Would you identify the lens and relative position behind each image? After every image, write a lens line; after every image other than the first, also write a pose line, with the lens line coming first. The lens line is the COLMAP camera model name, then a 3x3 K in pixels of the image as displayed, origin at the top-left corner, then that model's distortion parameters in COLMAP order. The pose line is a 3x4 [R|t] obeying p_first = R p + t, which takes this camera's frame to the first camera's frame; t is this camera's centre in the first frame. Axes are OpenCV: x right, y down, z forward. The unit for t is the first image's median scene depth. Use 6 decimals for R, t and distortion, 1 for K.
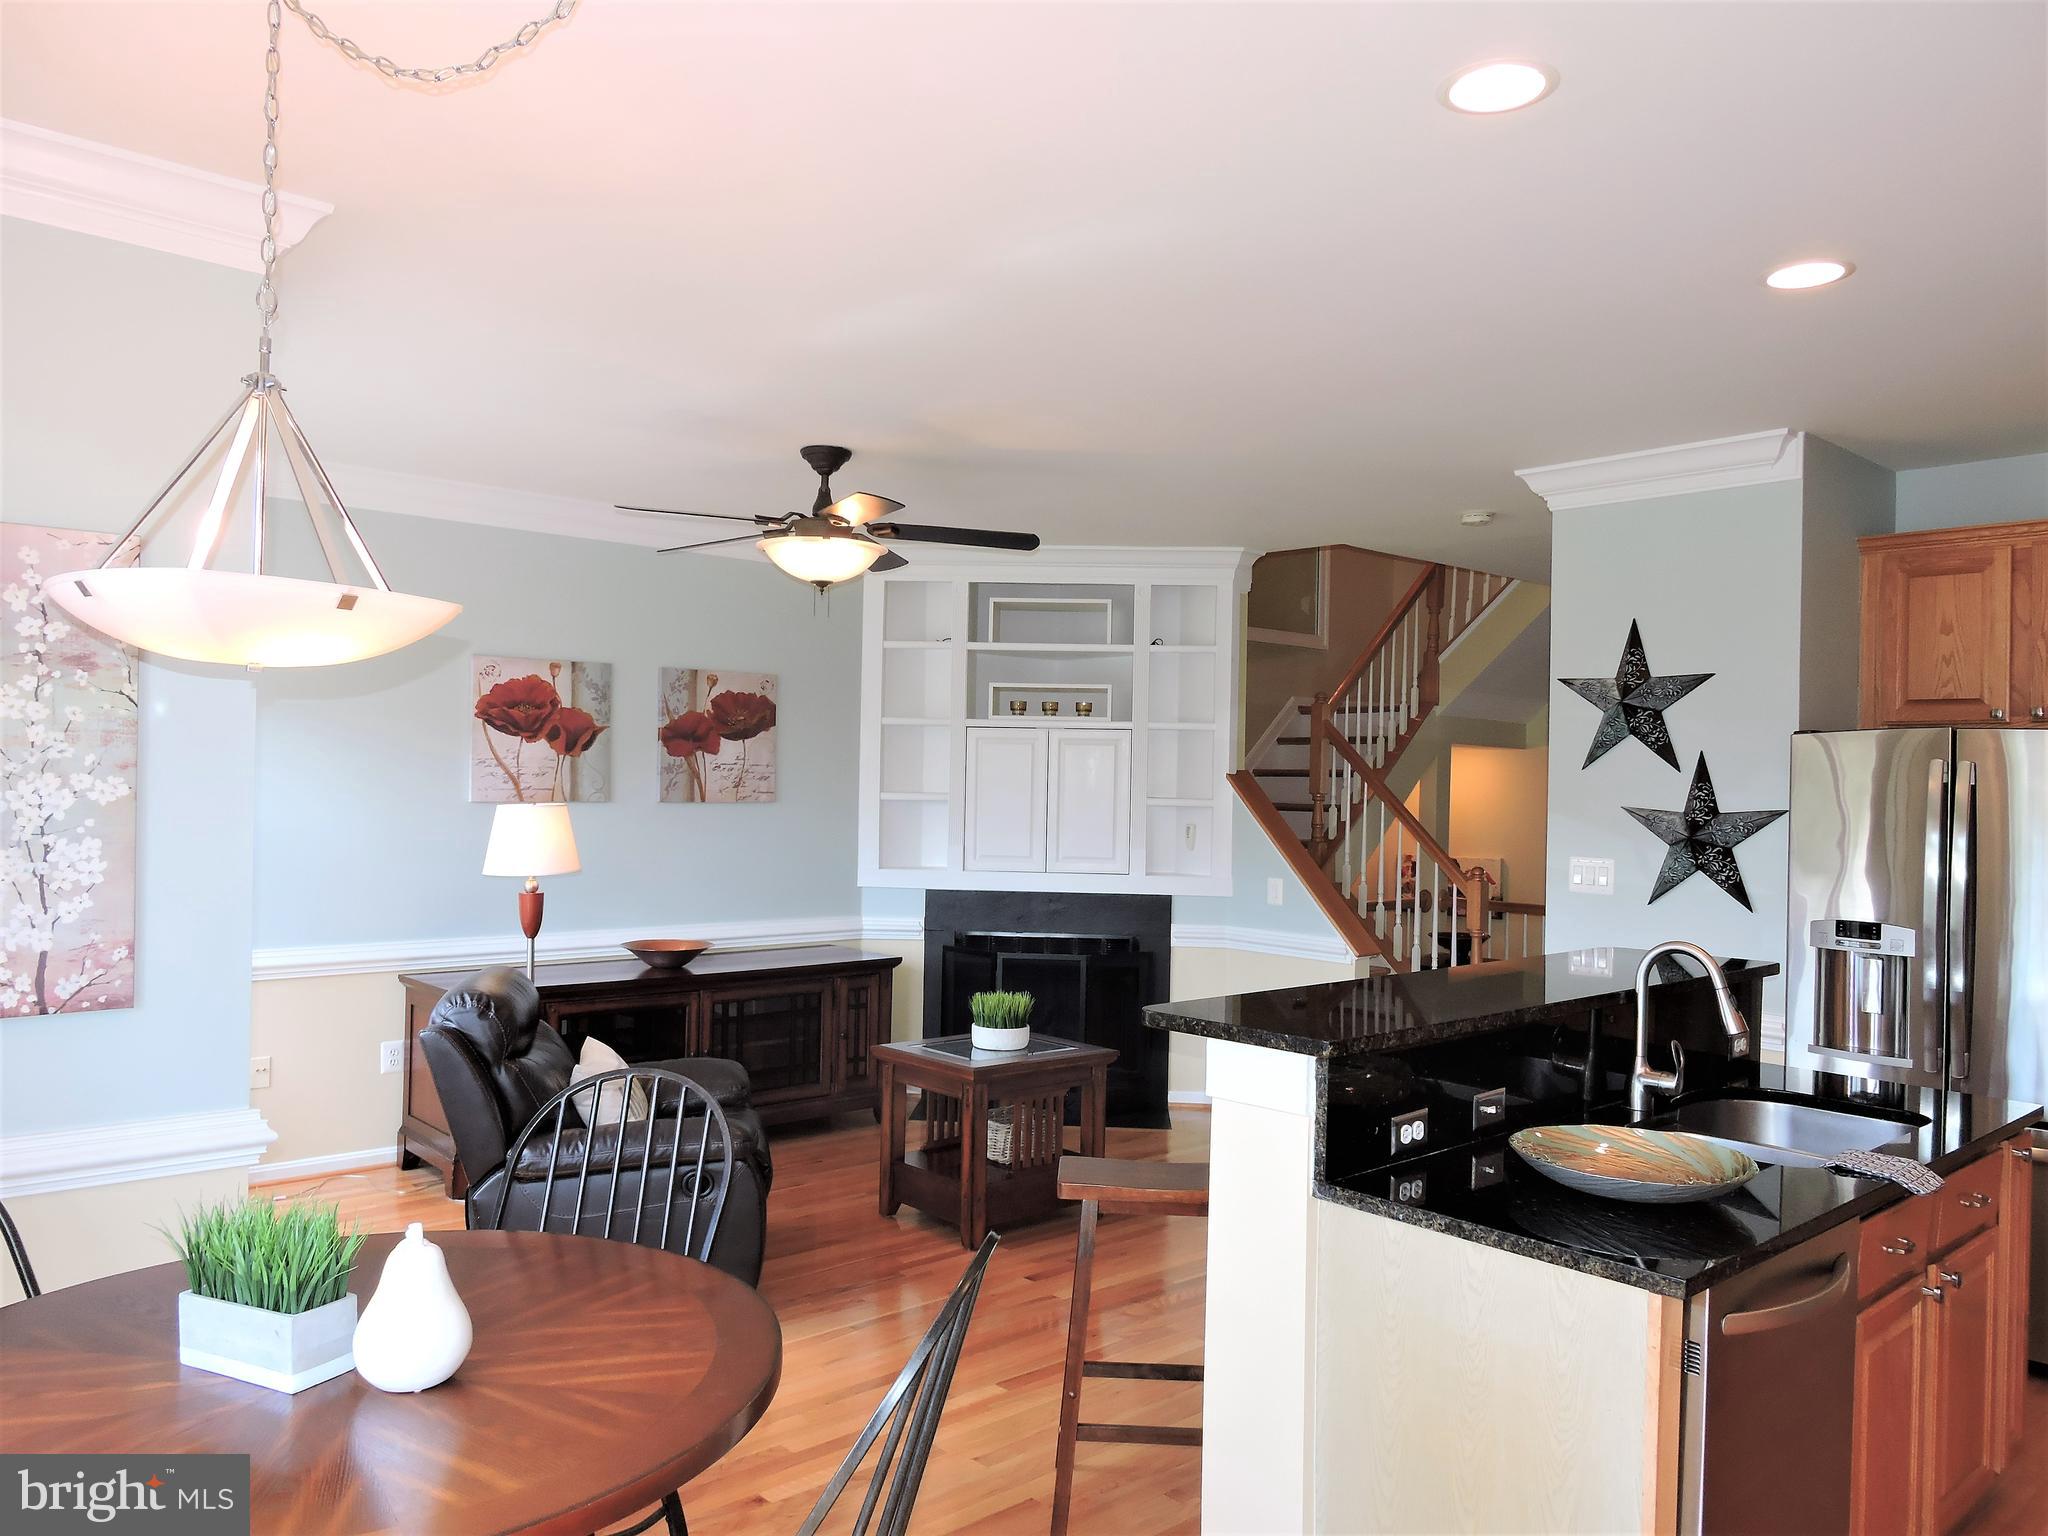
lens RADIAL K [[1460.6, 0, 1024.8], [0, 1460.6, 781.6], [0, 0, 1]] dist [-0.006744, 0.001742]
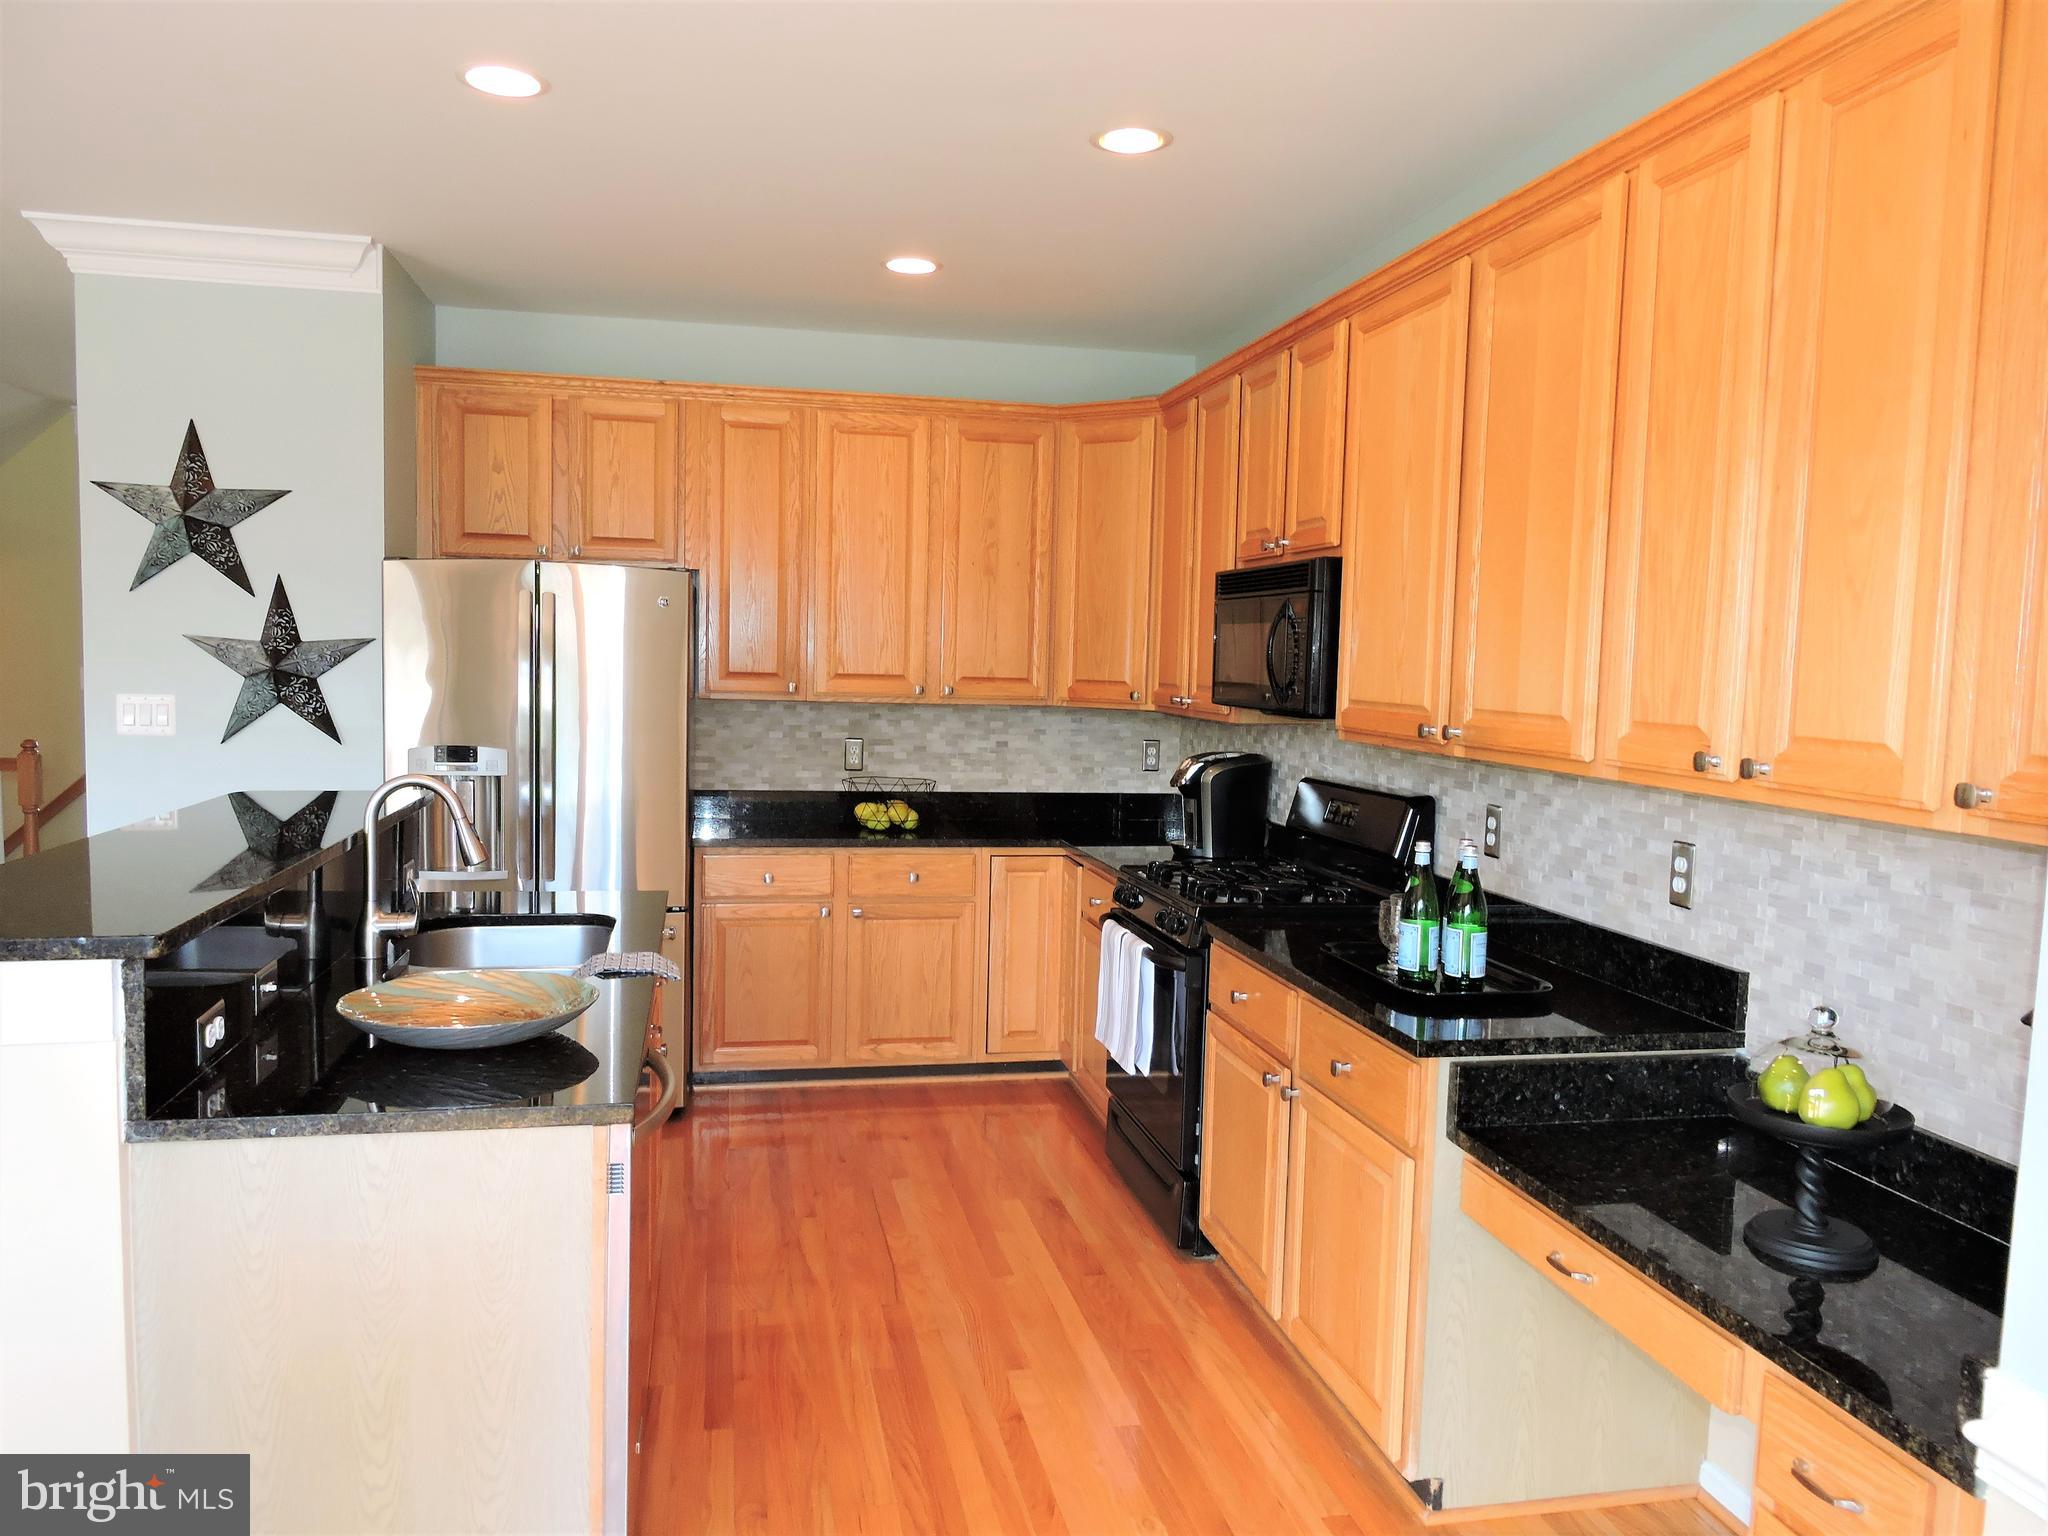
lens RADIAL K [[1460.6, 0, 1019.7], [0, 1460.6, 774.1], [0, 0, 1]] dist [-0.006744, 0.001742]
pose [[0.500615, -0.078662, 0.862089, -0.114835], [-0.013610, 0.995025, 0.098695, 0.007883], [-0.865563, -0.061141, 0.497053, 0.132738]]
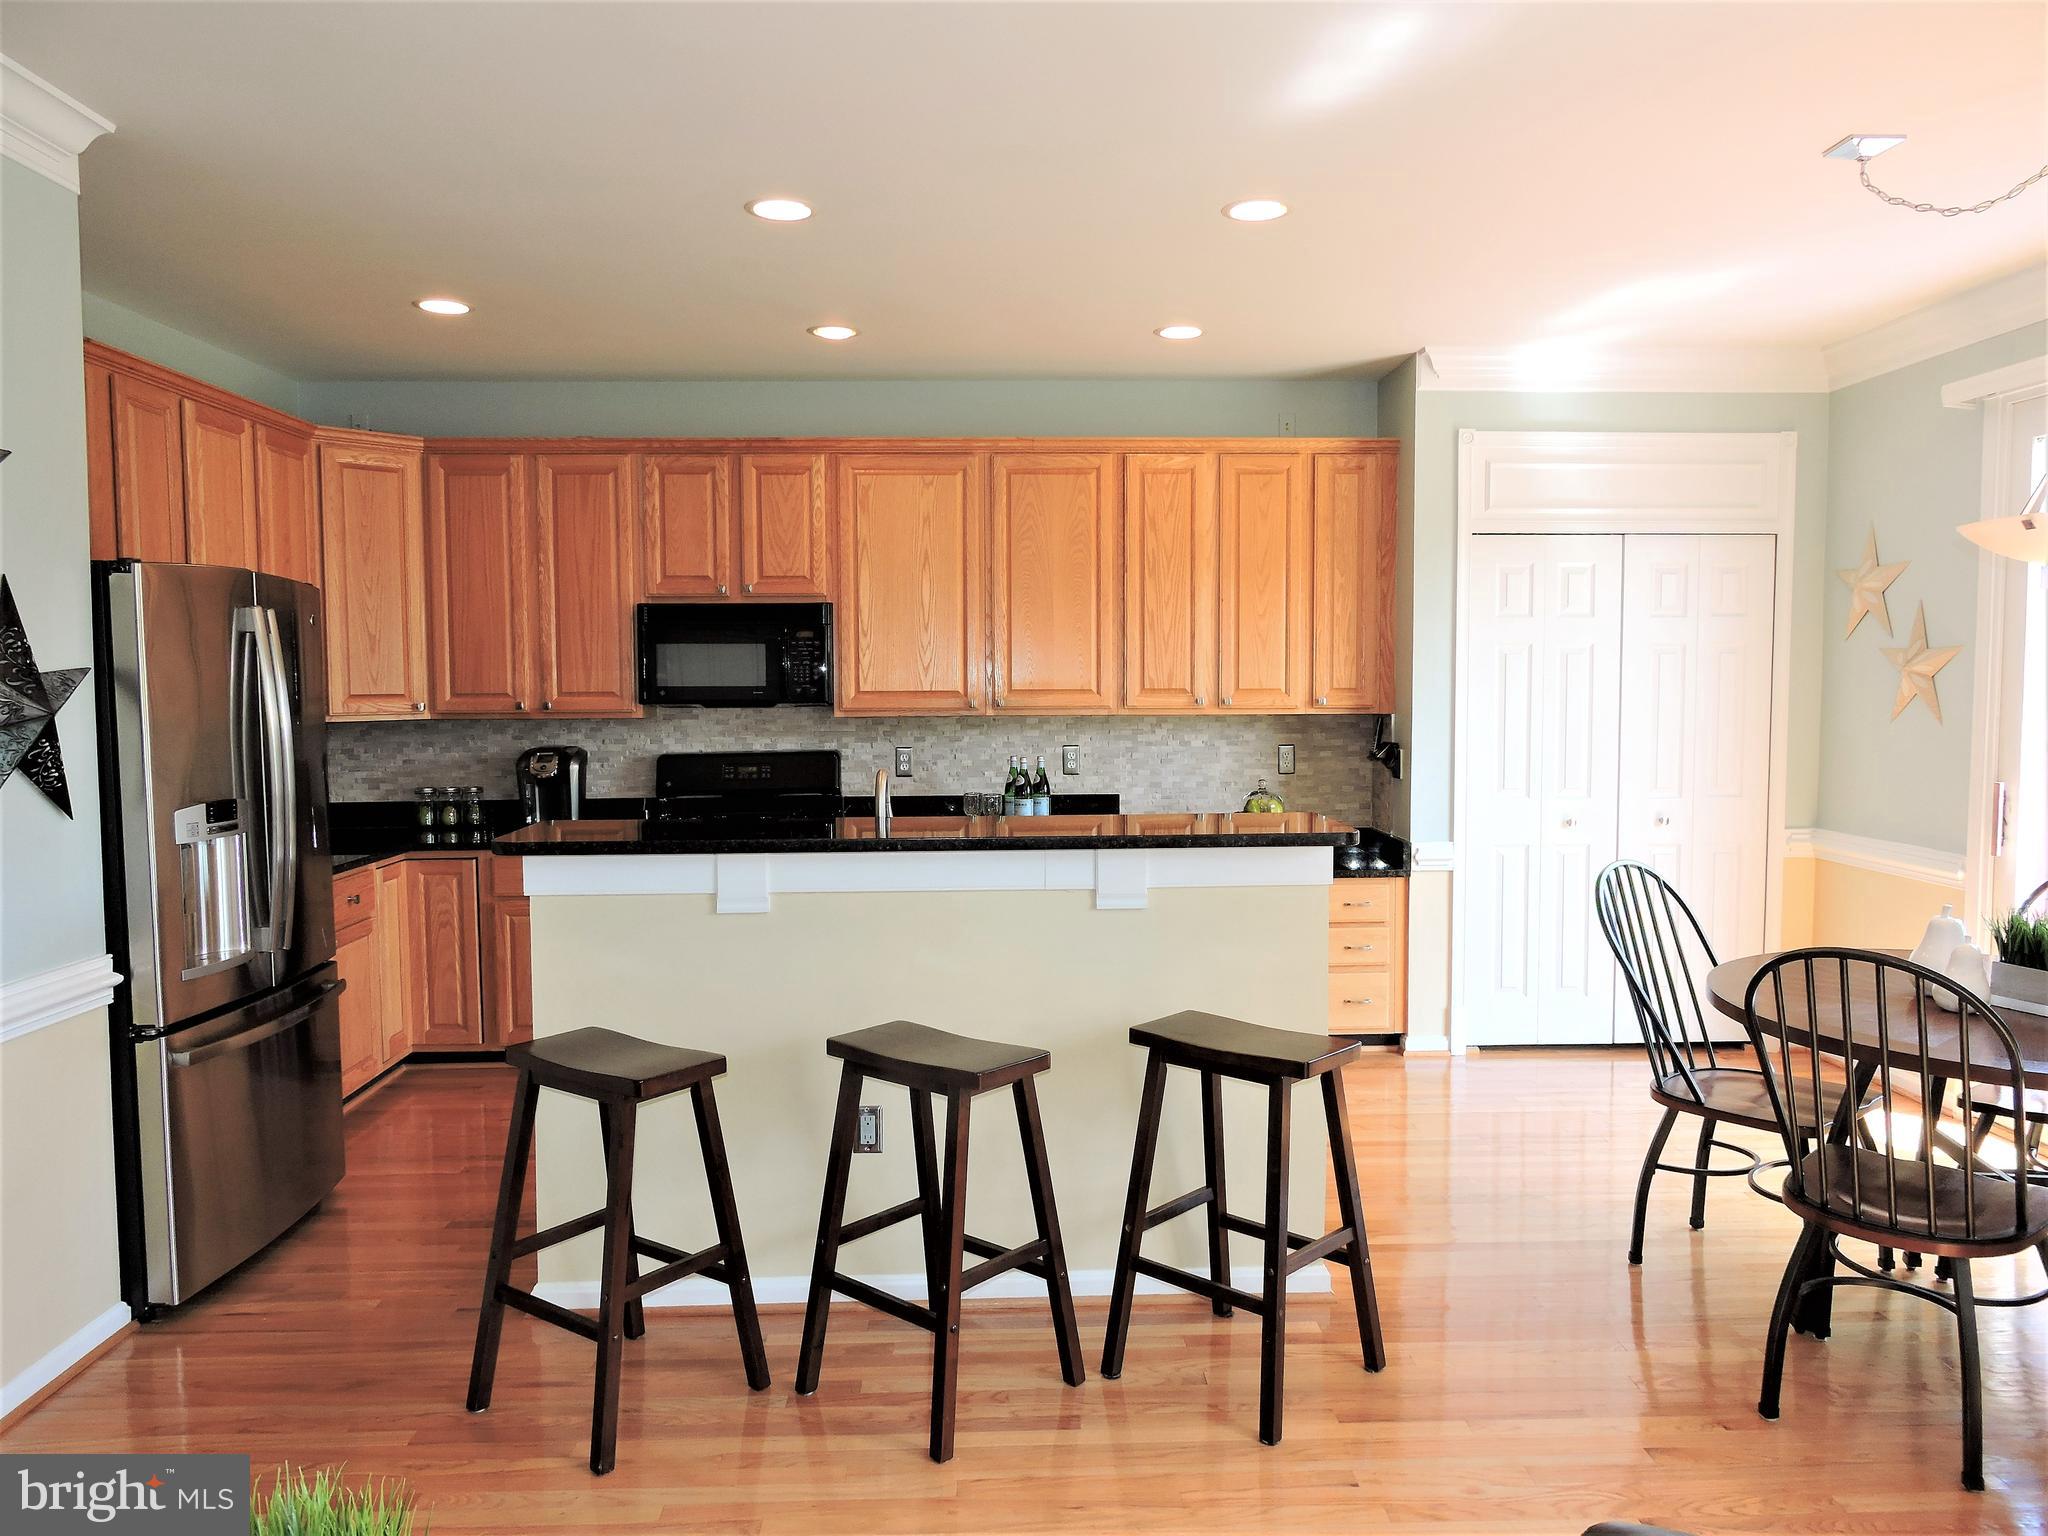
lens RADIAL K [[1460.6, 0, 1025.6], [0, 1460.6, 767.7], [0, 0, 1]] dist [-0.006744, 0.001742]
pose [[-0.766088, -0.056874, 0.640214, -0.281822], [-0.008208, 0.996862, 0.078736, 0.007595], [-0.642683, 0.055064, -0.764151, 1.238426]]
